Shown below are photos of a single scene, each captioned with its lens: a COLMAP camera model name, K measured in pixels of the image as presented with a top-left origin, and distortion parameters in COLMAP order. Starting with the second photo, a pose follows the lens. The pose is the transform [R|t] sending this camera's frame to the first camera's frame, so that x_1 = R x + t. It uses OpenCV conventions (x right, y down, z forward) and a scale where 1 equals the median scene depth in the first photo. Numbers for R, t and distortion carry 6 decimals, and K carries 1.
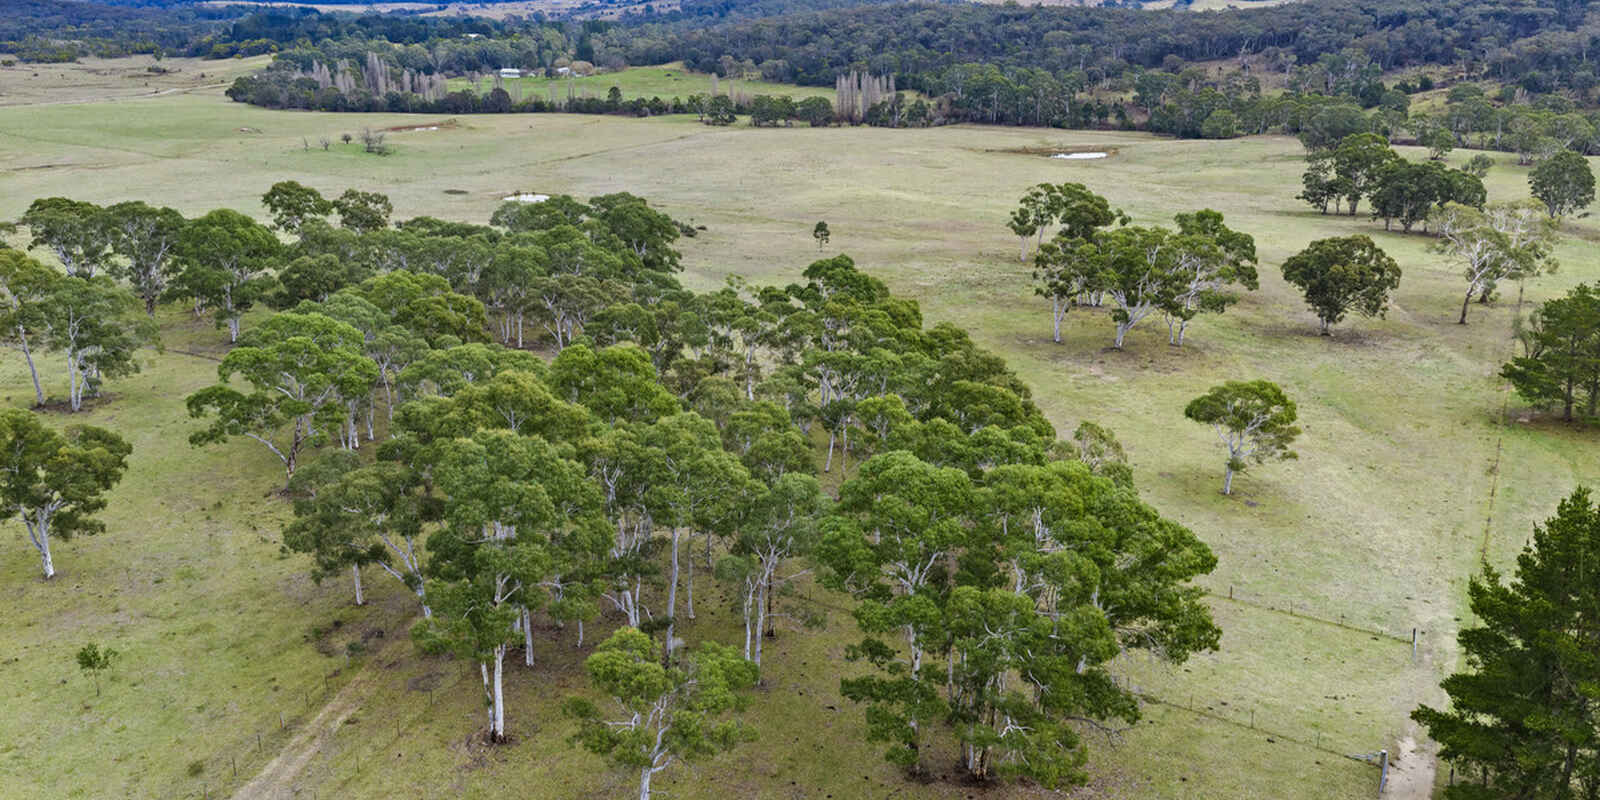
lens RADIAL K [[1296.1, 0, 800.0], [0, 1296.1, 400.0], [0, 0, 1]] dist [-0.006161, -0.006202]
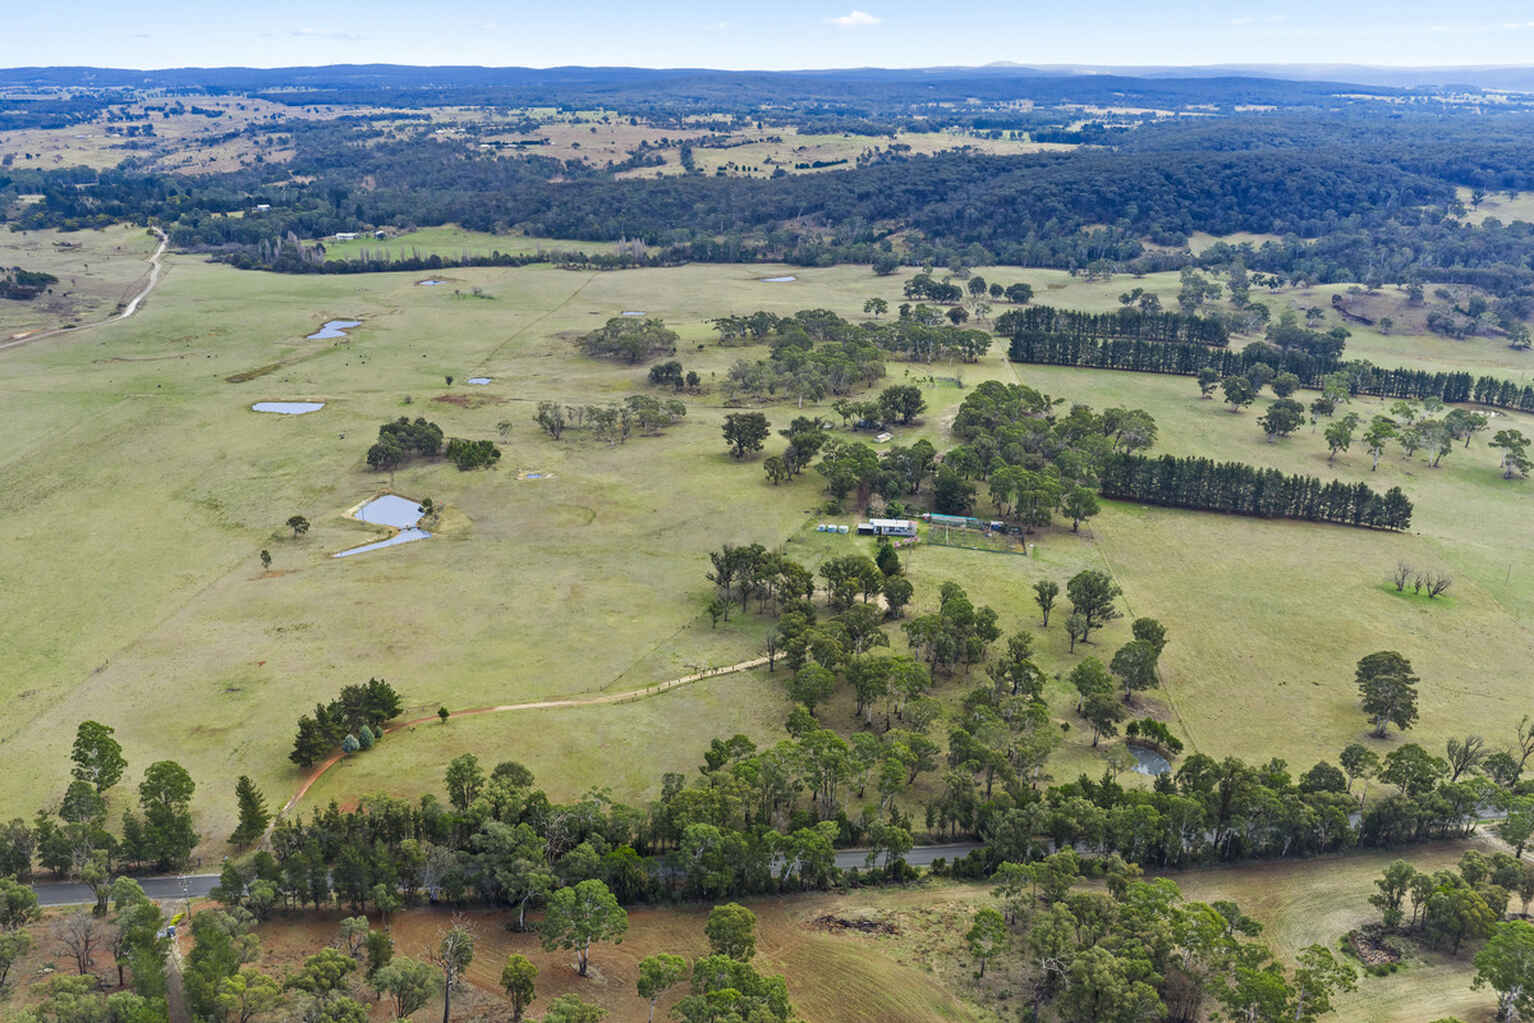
lens RADIAL K [[1276.1, 0, 767.0], [0, 1276.1, 511.5], [0, 0, 1]] dist [0.012210, -0.012941]
pose [[0.903939, -0.132612, 0.406582, -0.495557], [0.123672, 0.991146, 0.048319, 0.068285], [-0.409389, 0.006605, 0.912336, -0.669247]]
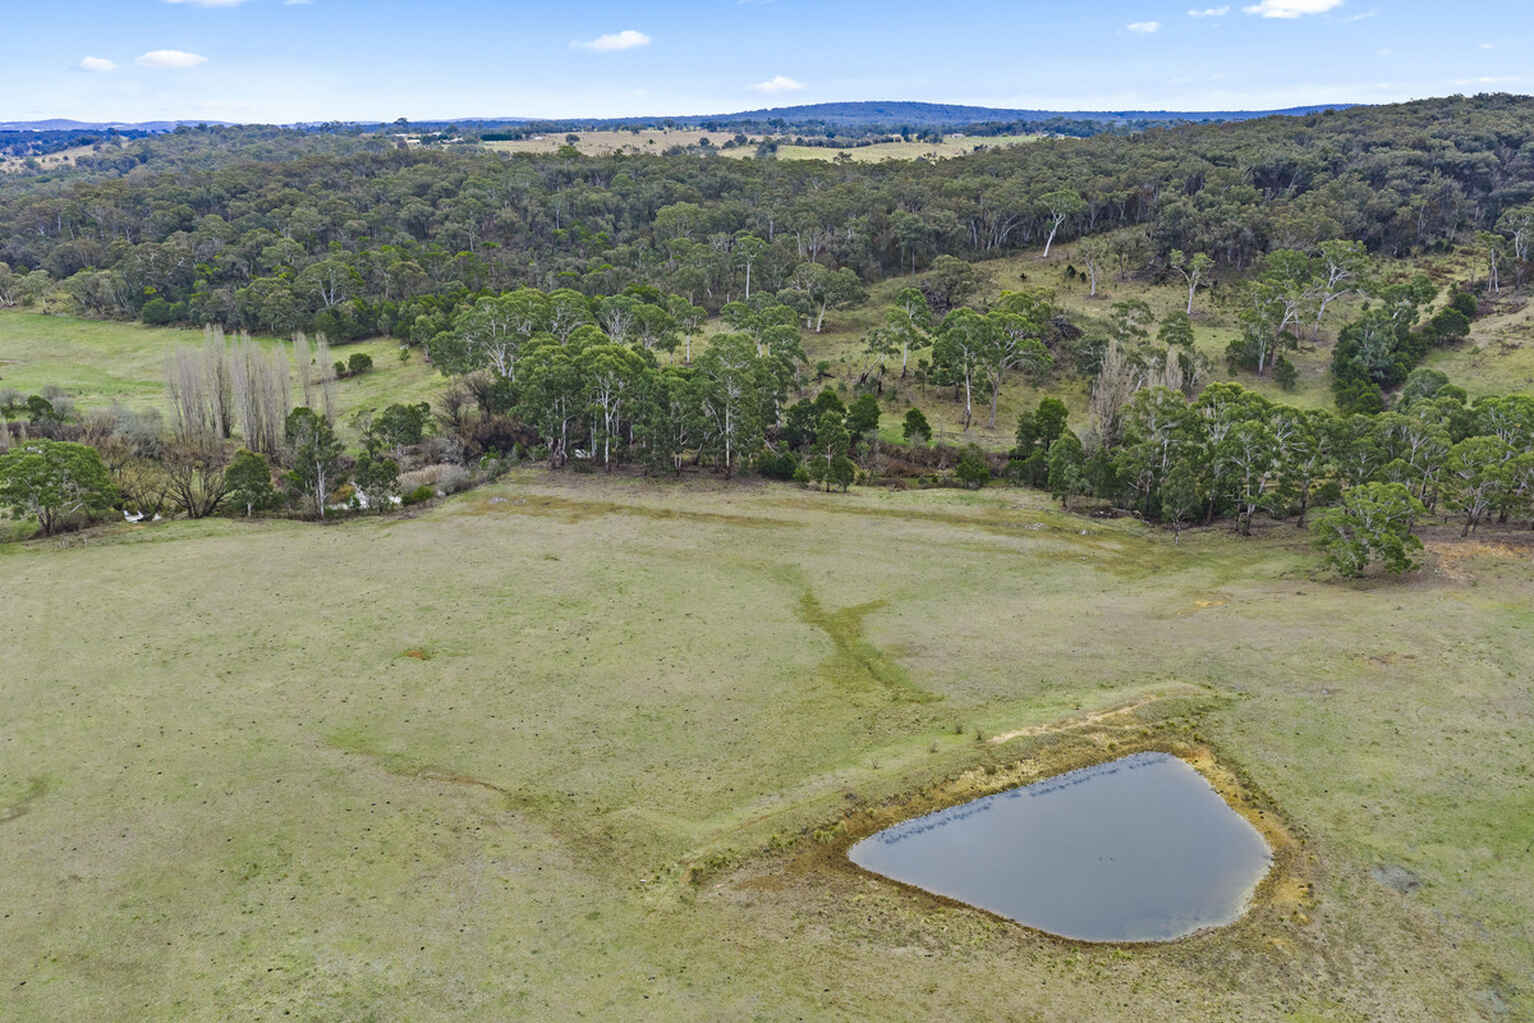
lens RADIAL K [[1276.1, 0, 767.0], [0, 1276.1, 511.5], [0, 0, 1]] dist [0.012210, -0.012941]
pose [[0.945609, -0.091327, 0.312224, 0.062385], [0.098964, 0.995053, -0.008667, -0.154102], [-0.309888, 0.039095, 0.949969, 0.508013]]
